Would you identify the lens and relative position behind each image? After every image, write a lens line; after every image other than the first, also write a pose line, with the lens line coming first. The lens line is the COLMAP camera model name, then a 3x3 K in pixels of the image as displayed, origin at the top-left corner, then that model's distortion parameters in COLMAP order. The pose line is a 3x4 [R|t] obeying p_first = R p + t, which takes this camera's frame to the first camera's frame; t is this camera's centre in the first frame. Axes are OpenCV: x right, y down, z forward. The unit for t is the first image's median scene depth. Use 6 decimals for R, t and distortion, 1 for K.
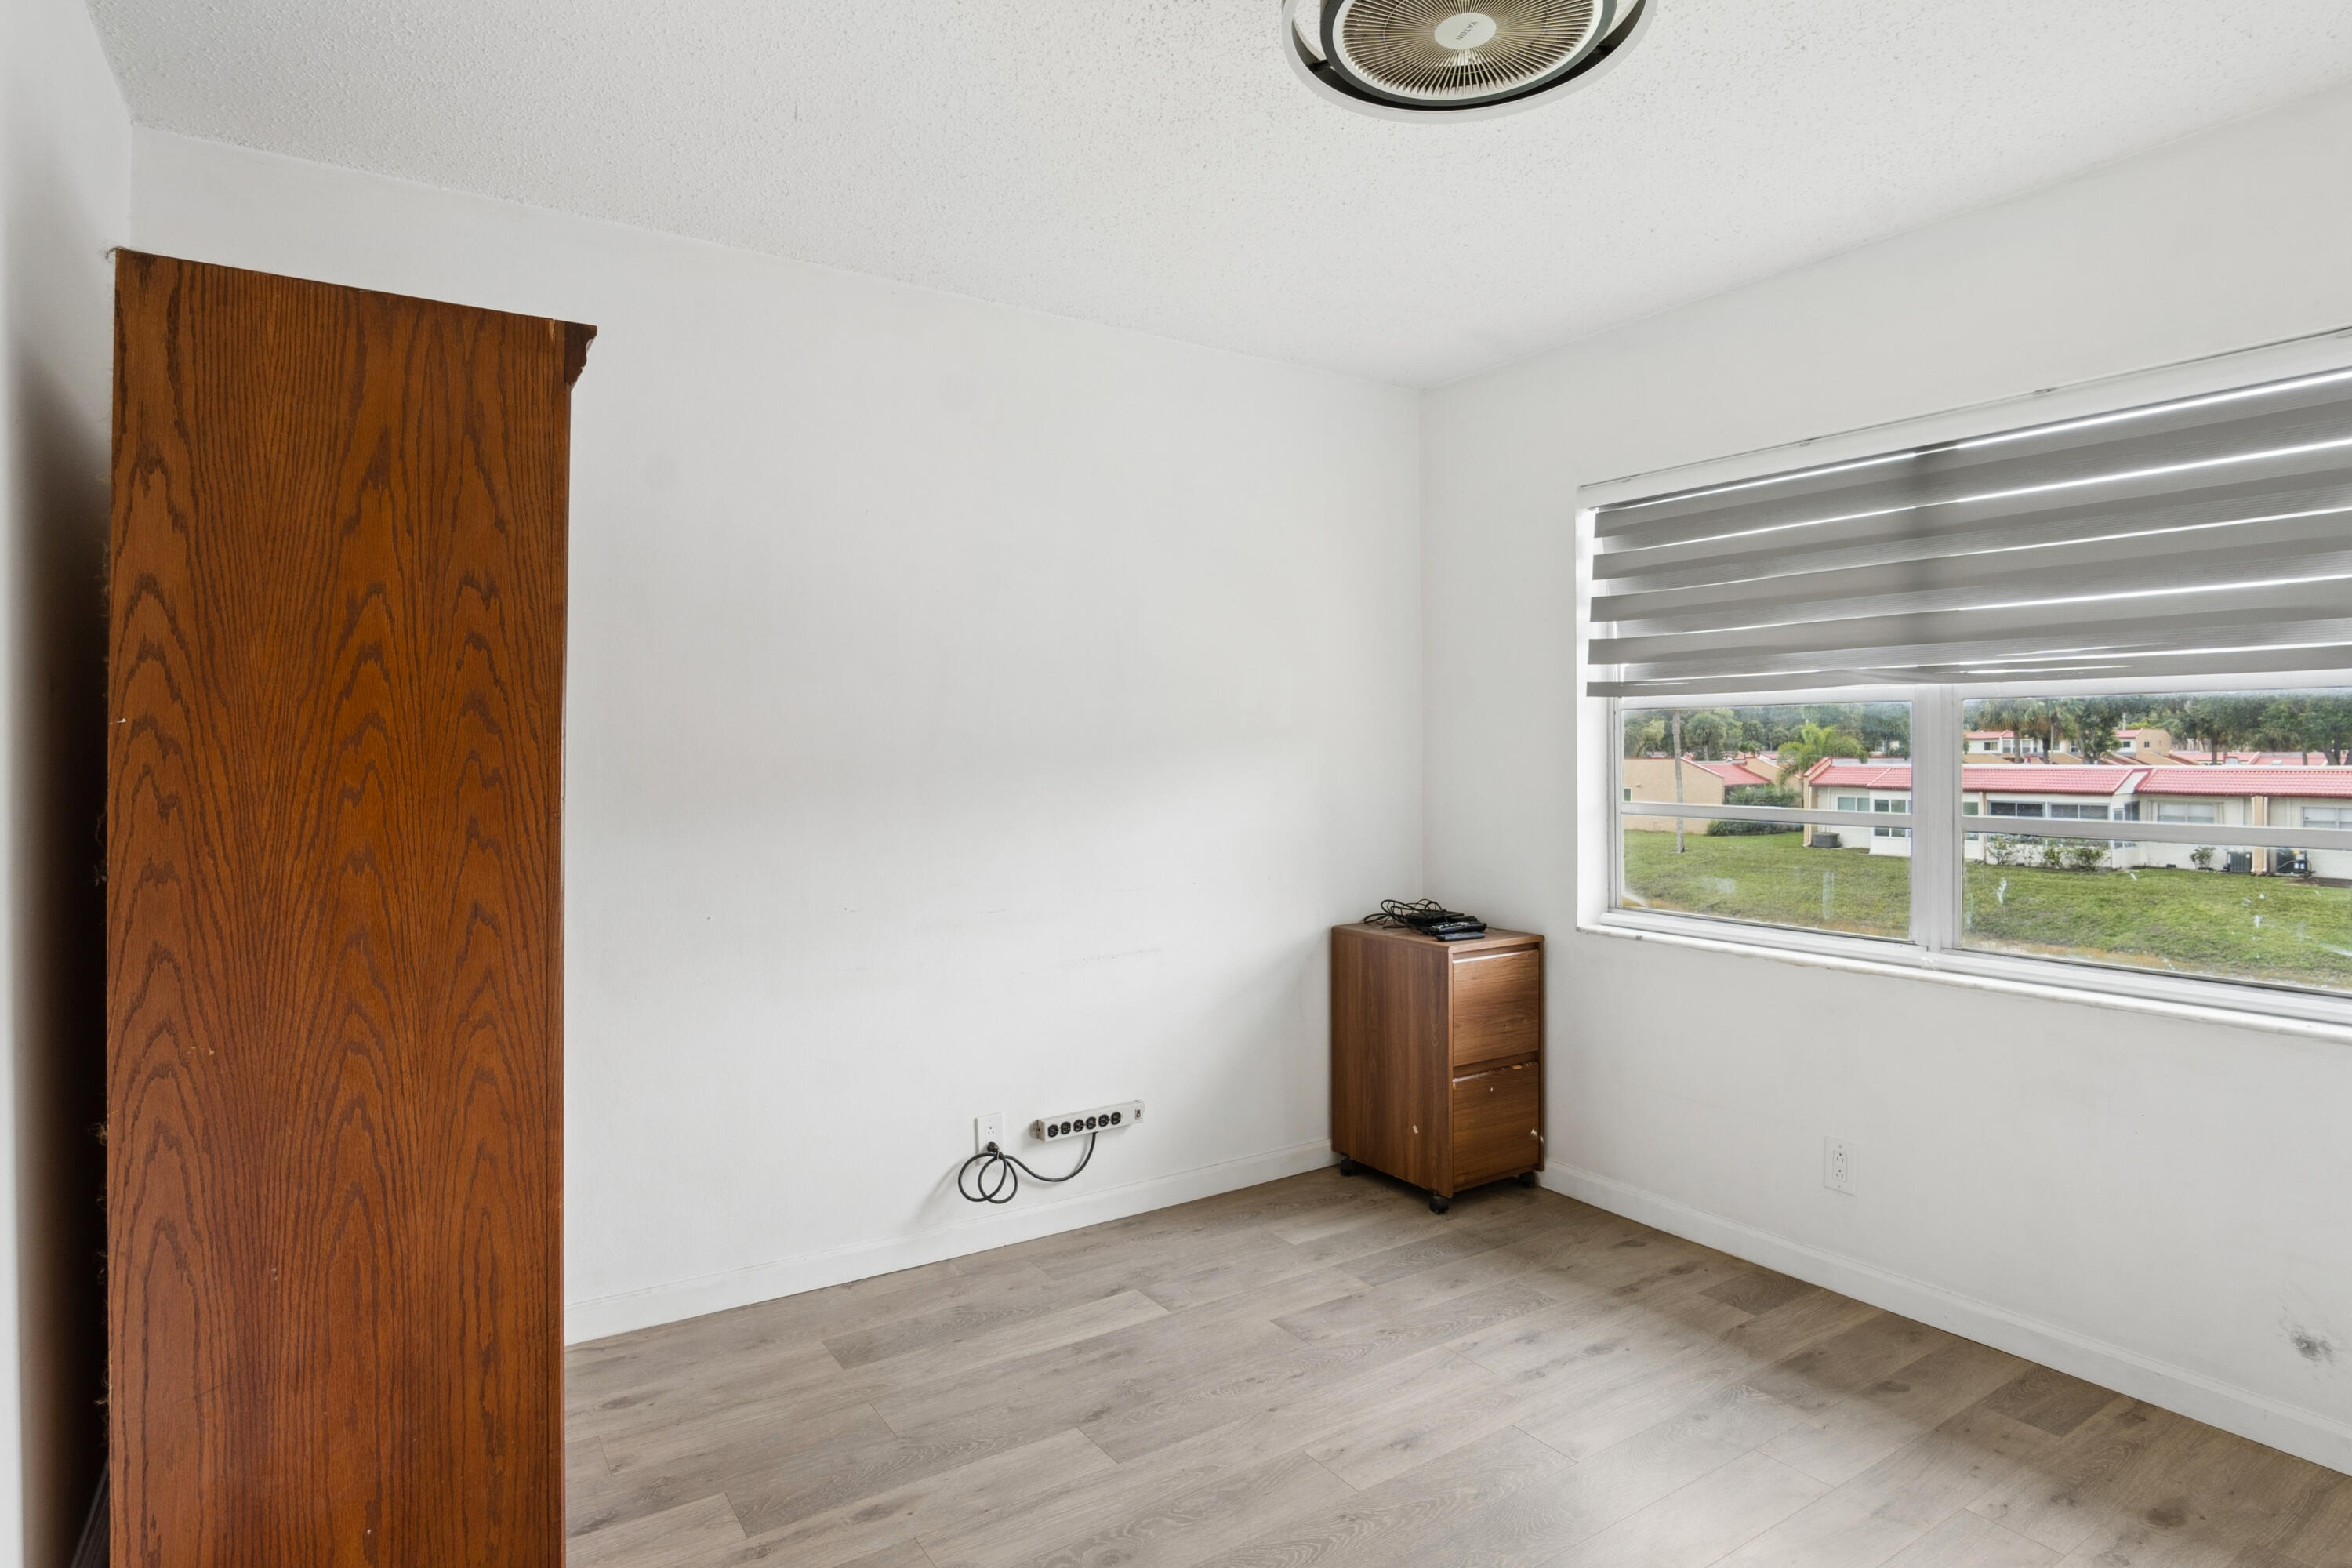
lens RADIAL K [[1260.6, 0, 1173.2], [0, 1260.6, 738.5], [0, 0, 1]] dist [-0.024643, 0.000260]
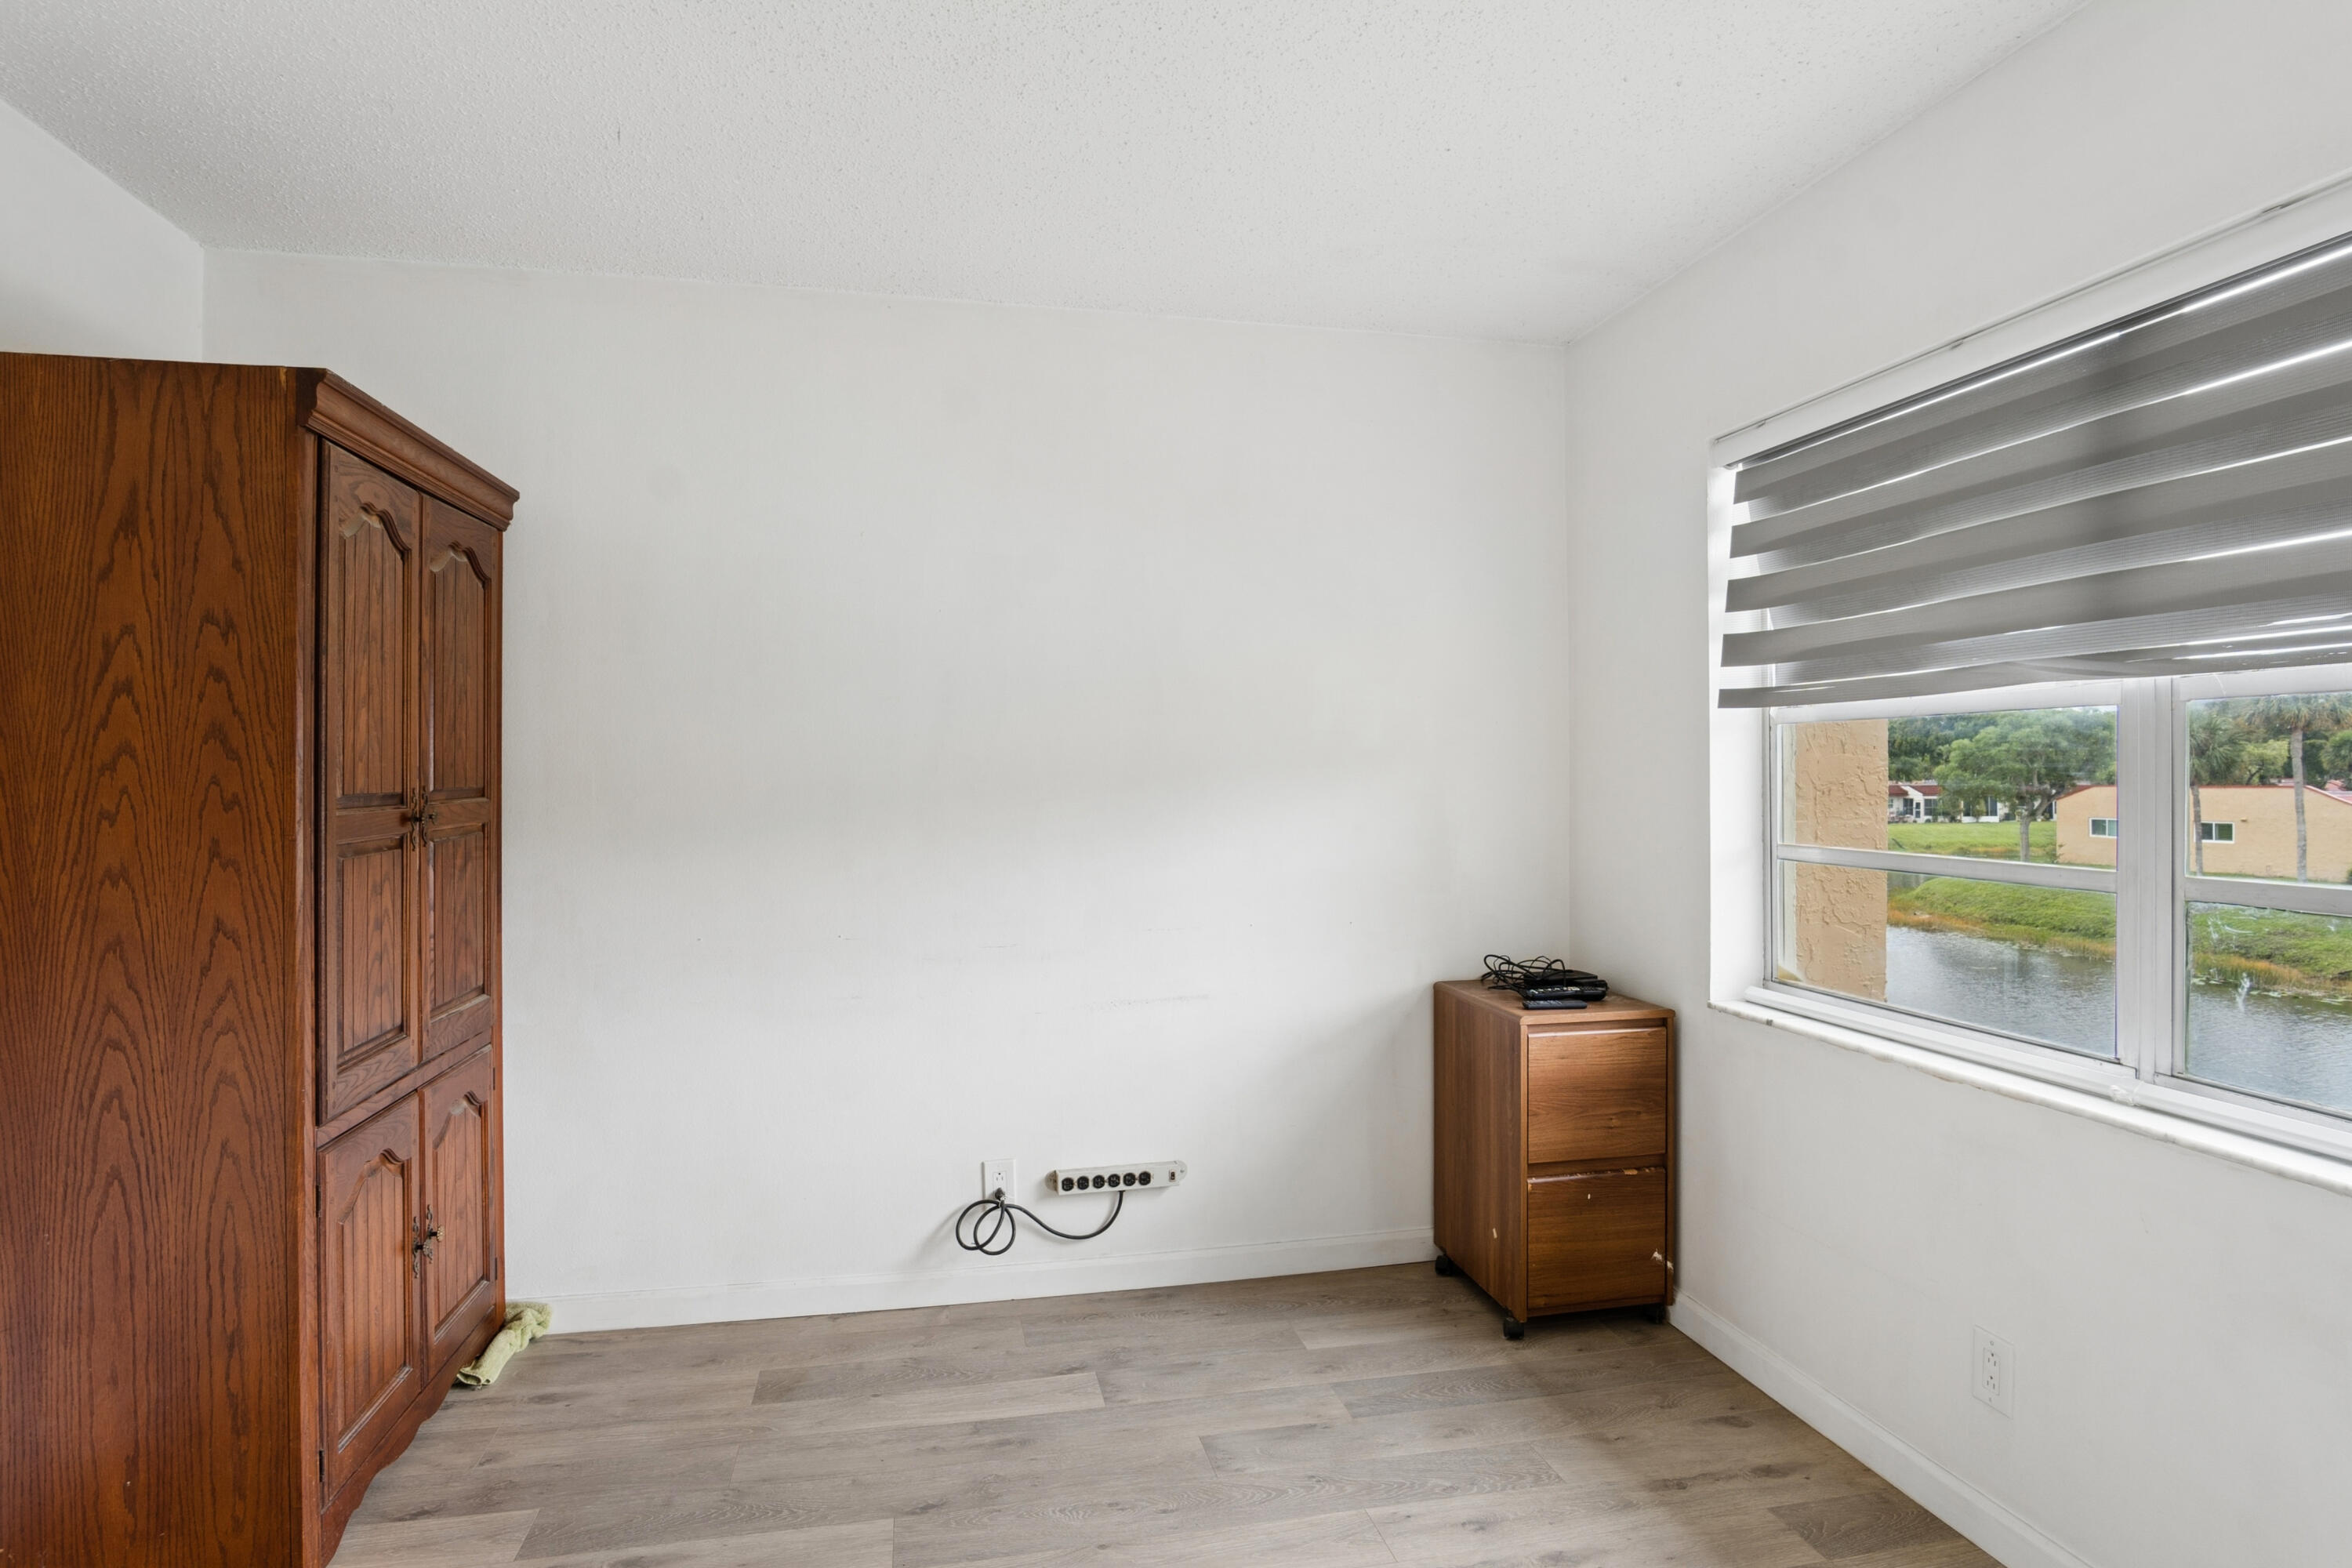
lens RADIAL K [[1248.6, 0, 1188.2], [0, 1248.6, 770.1], [0, 0, 1]] dist [-0.028445, 0.004476]
pose [[0.930609, -0.001787, -0.366009, 0.378136], [0.003144, 0.999990, 0.003113, 0.002188], [0.366000, -0.004047, 0.930606, 0.201905]]
